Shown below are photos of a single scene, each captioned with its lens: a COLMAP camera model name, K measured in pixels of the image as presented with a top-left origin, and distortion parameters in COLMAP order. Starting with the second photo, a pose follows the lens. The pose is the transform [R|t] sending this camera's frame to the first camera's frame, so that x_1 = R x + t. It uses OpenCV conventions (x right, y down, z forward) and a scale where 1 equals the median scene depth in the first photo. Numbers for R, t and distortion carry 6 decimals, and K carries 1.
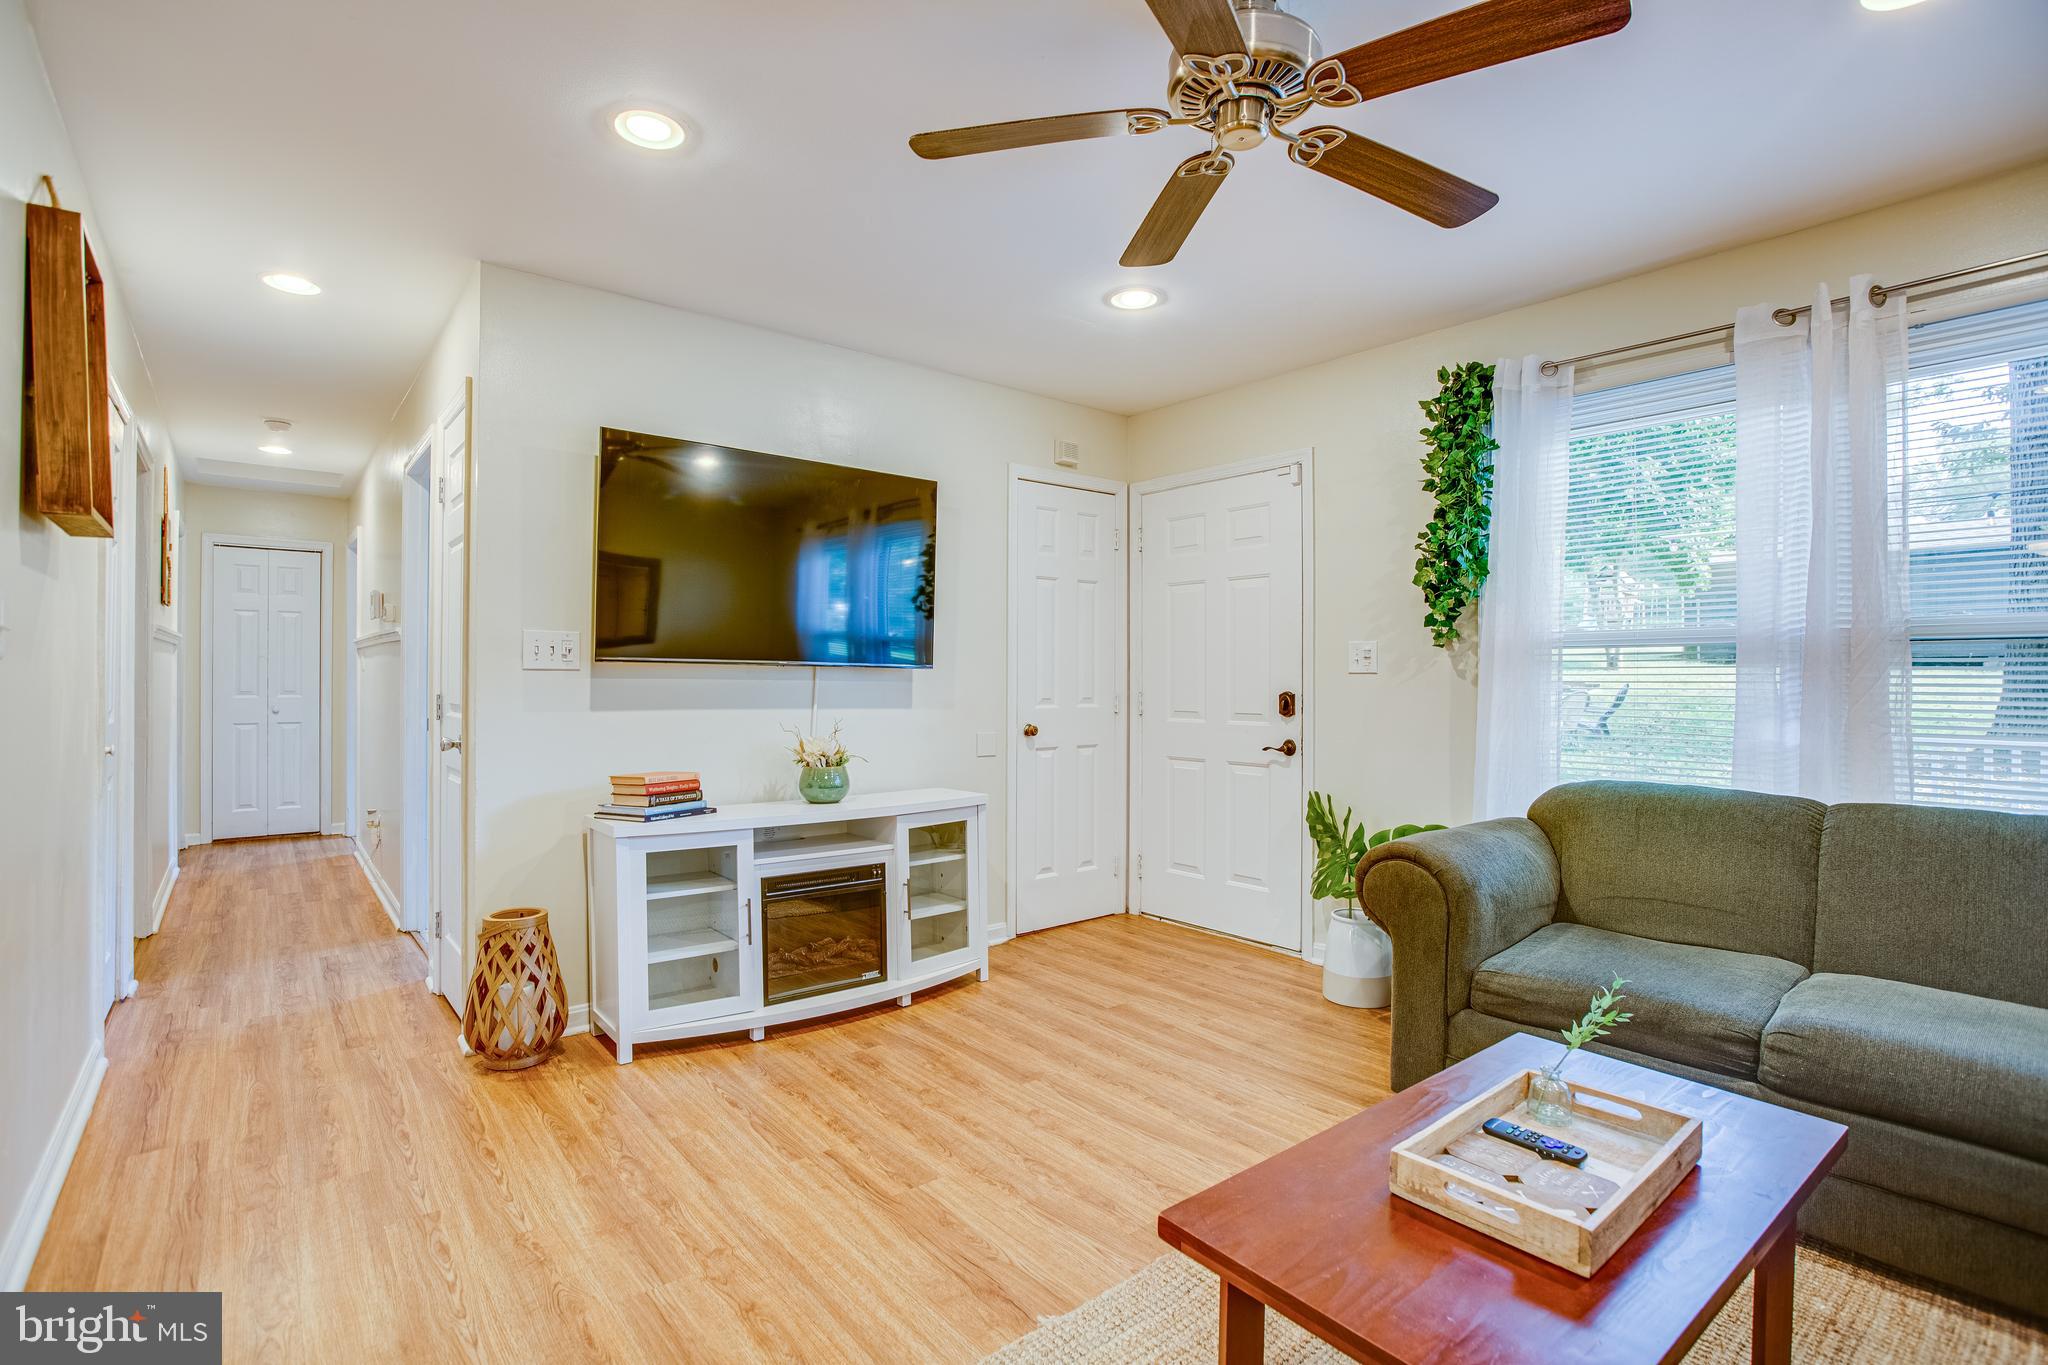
lens RADIAL K [[965.8, 0, 1027.6], [0, 965.8, 672.8], [0, 0, 1]] dist [-0.050982, 0.021088]
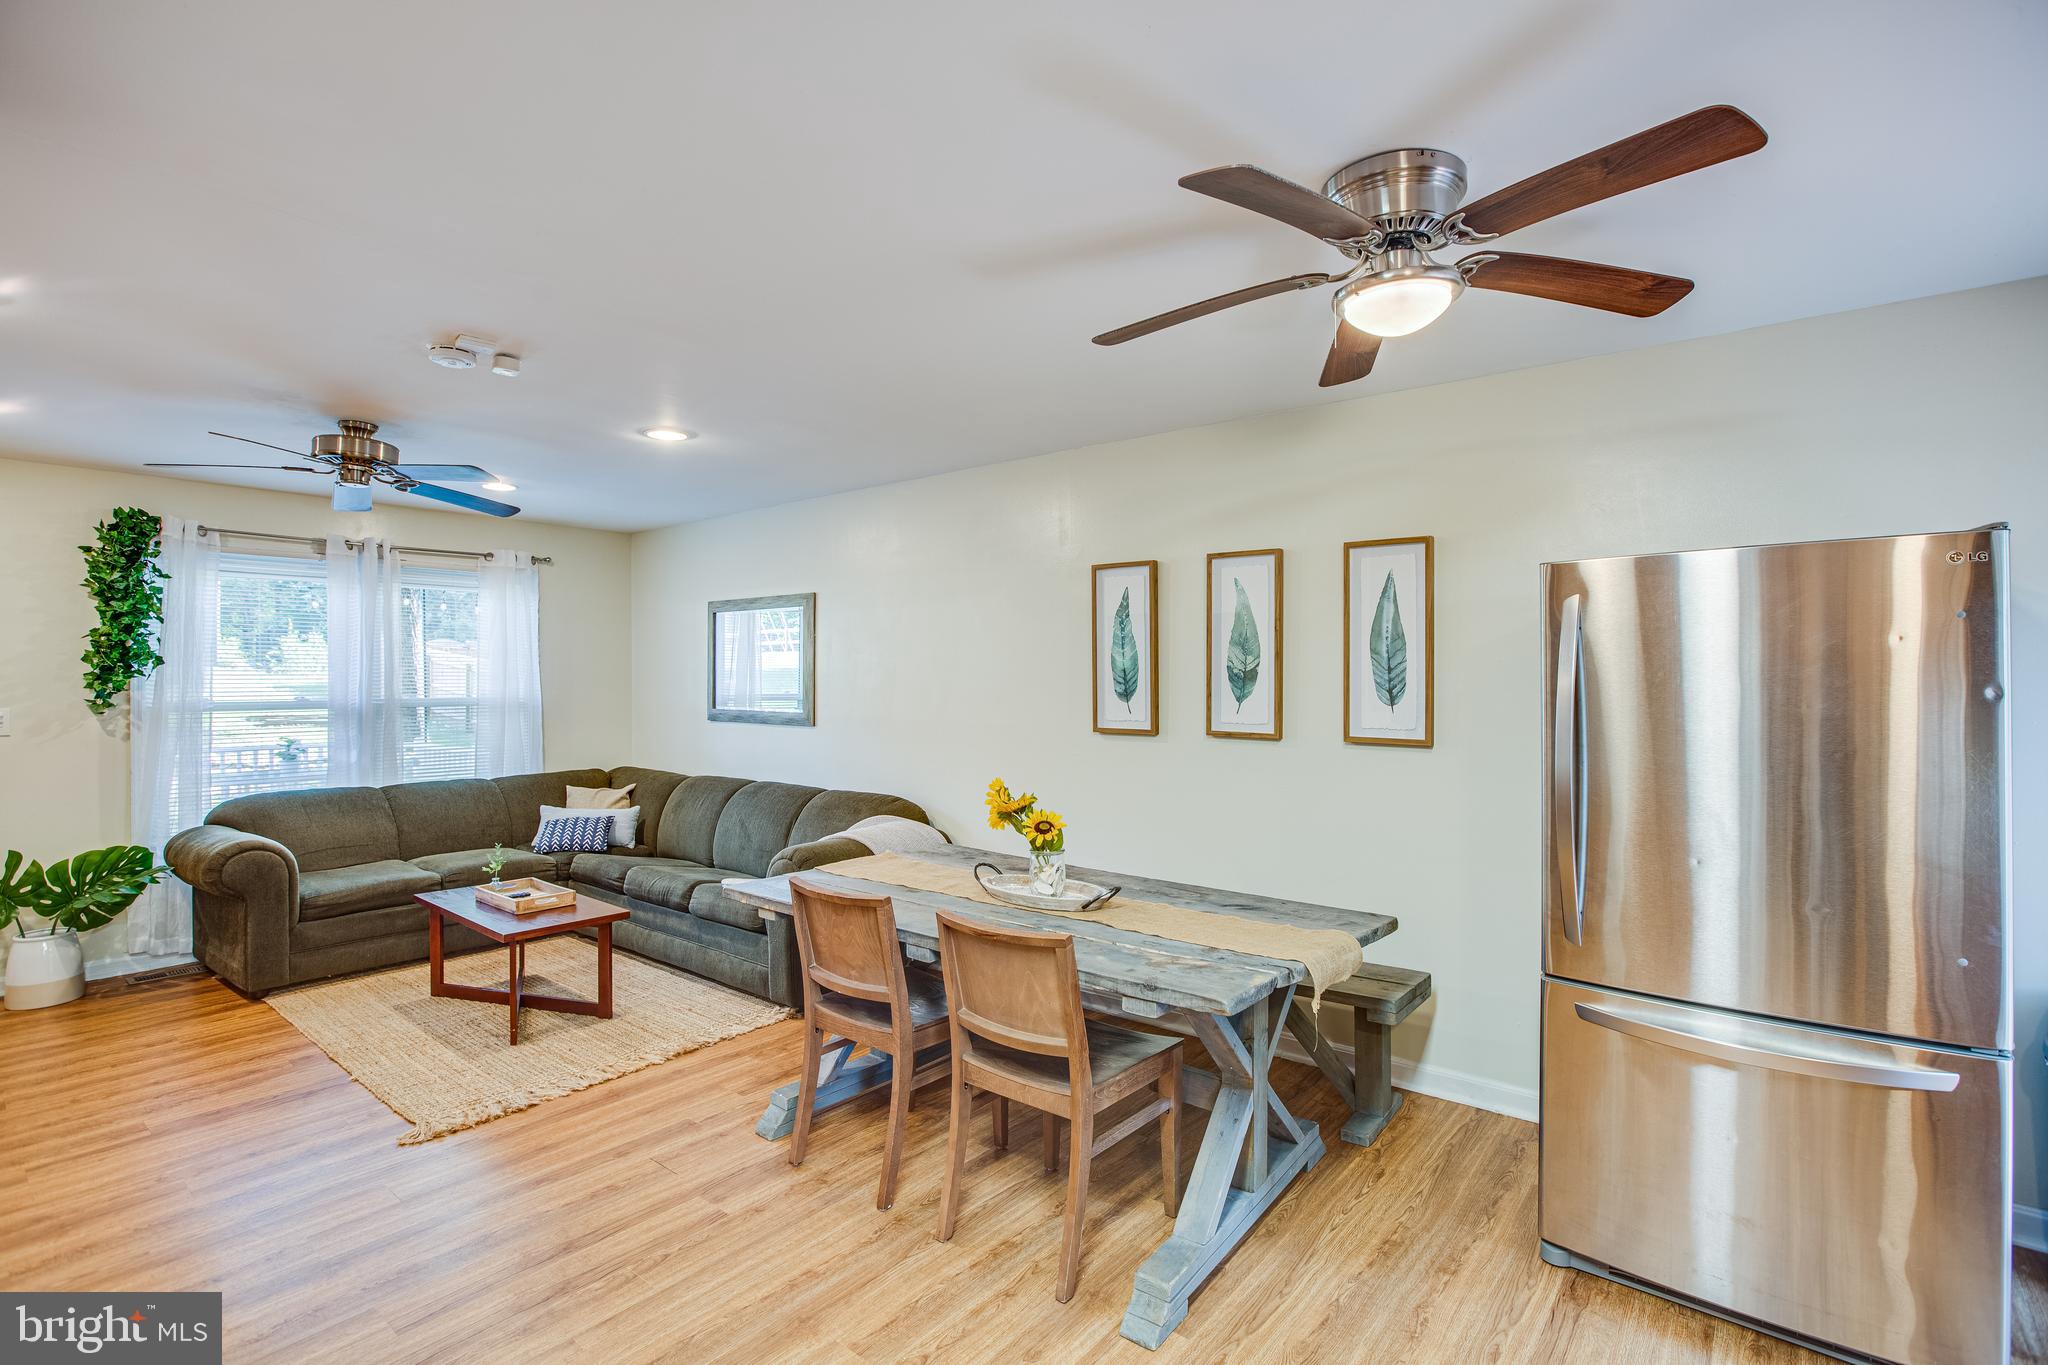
lens RADIAL K [[965.8, 0, 1027.6], [0, 965.8, 672.8], [0, 0, 1]] dist [-0.050982, 0.021088]
pose [[-0.204421, 0.001207, 0.978882, -1.187543], [-0.004602, 0.999987, -0.002194, -0.093584], [-0.978872, -0.004953, -0.204413, 0.007916]]
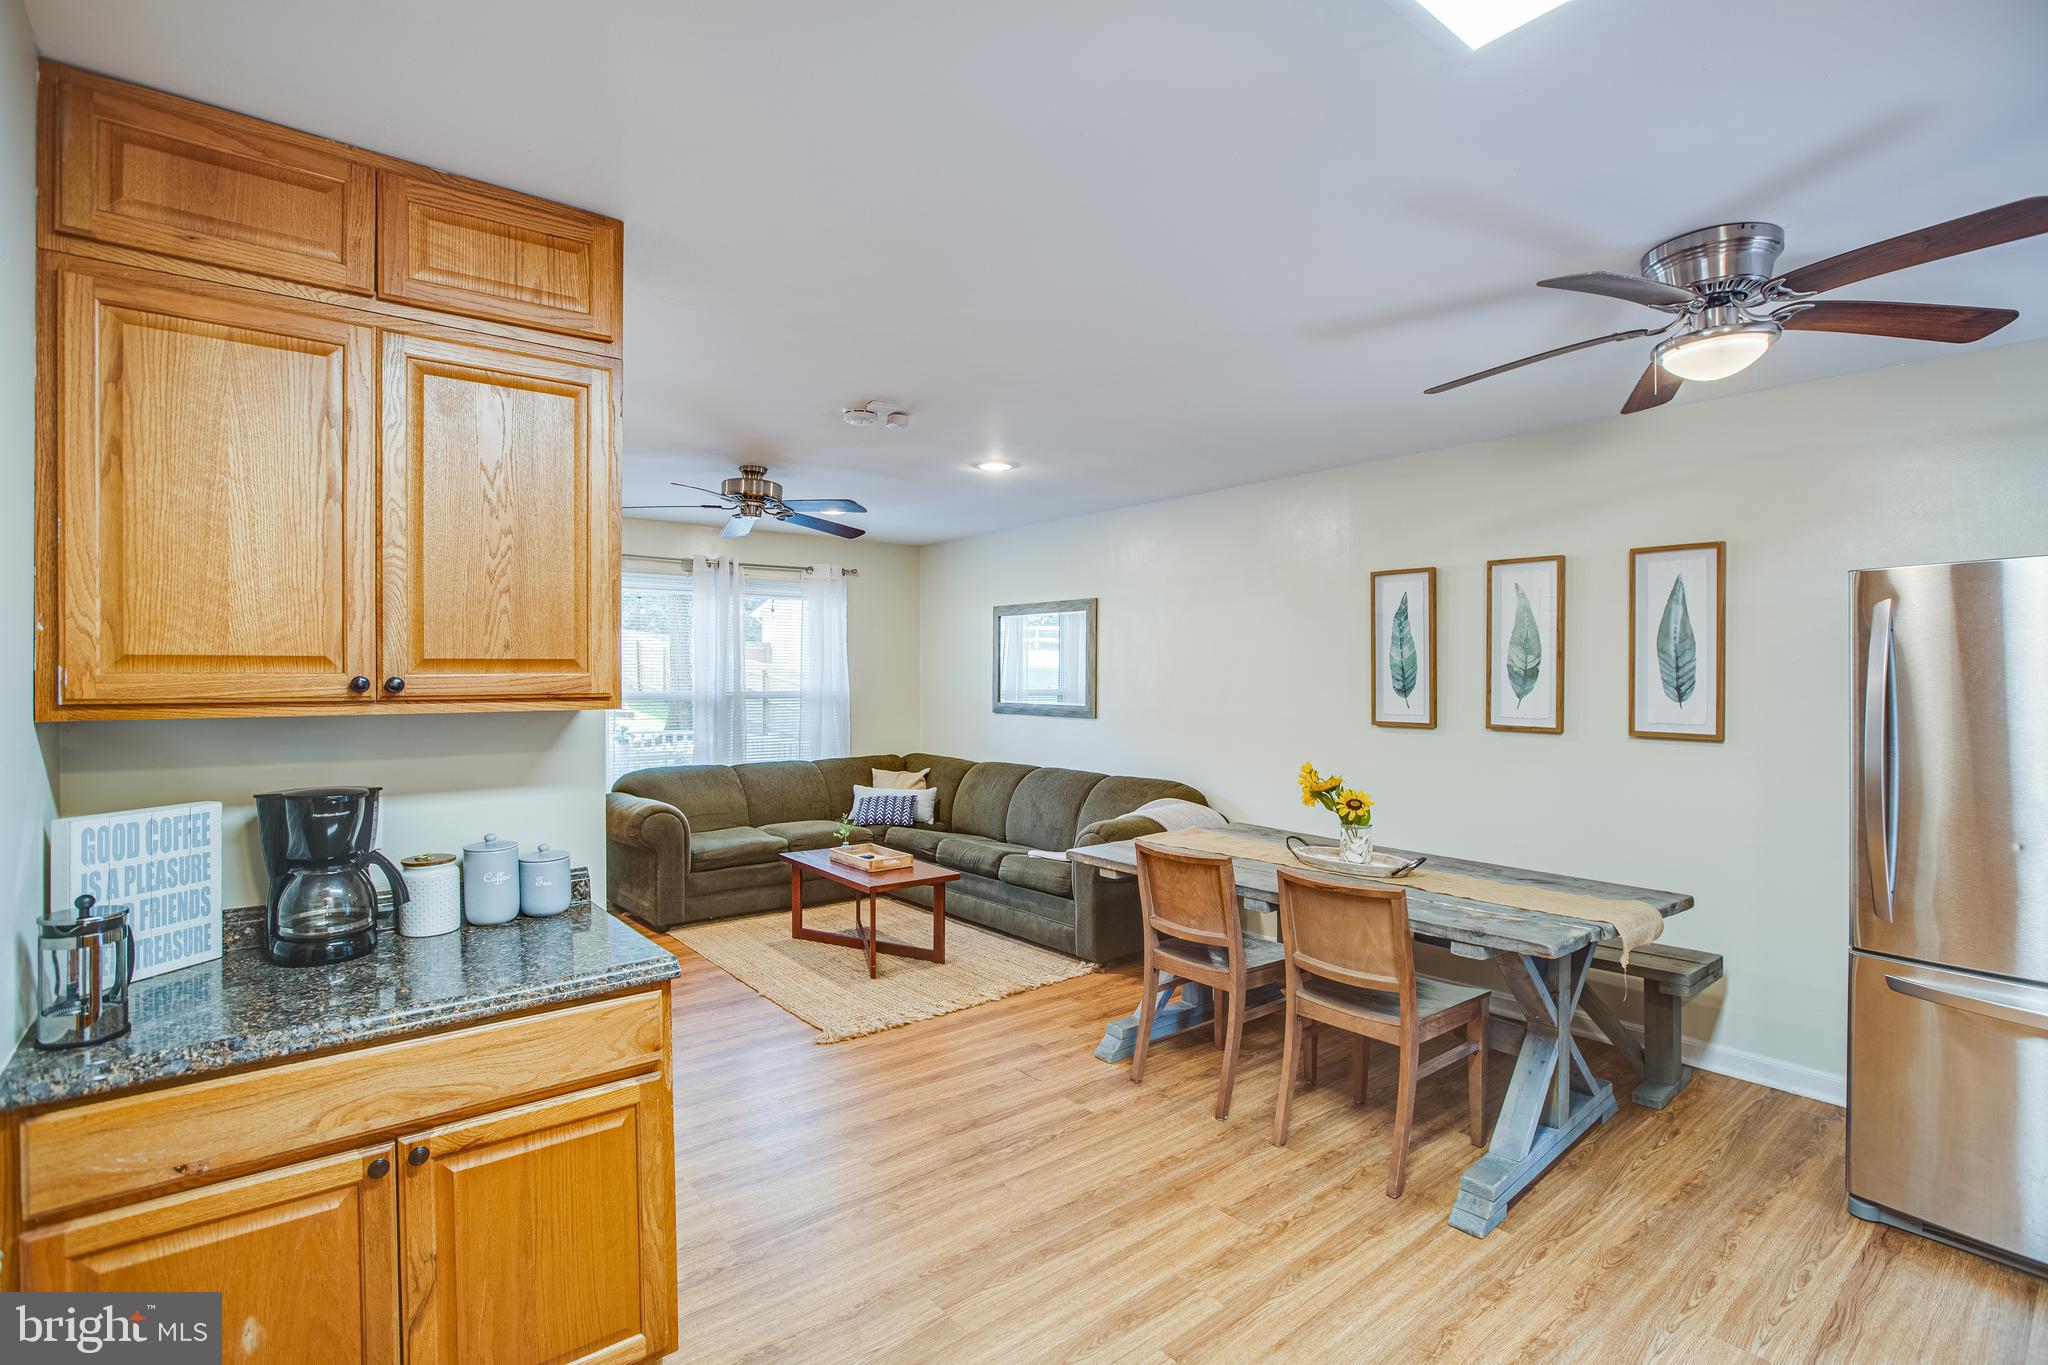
lens RADIAL K [[965.8, 0, 1027.6], [0, 965.8, 672.8], [0, 0, 1]] dist [-0.050982, 0.021088]
pose [[0.000516, -0.000529, 1.000000, -1.339617], [-0.006607, 0.999978, 0.000532, -0.091295], [-0.999978, -0.006607, 0.000512, 0.159521]]
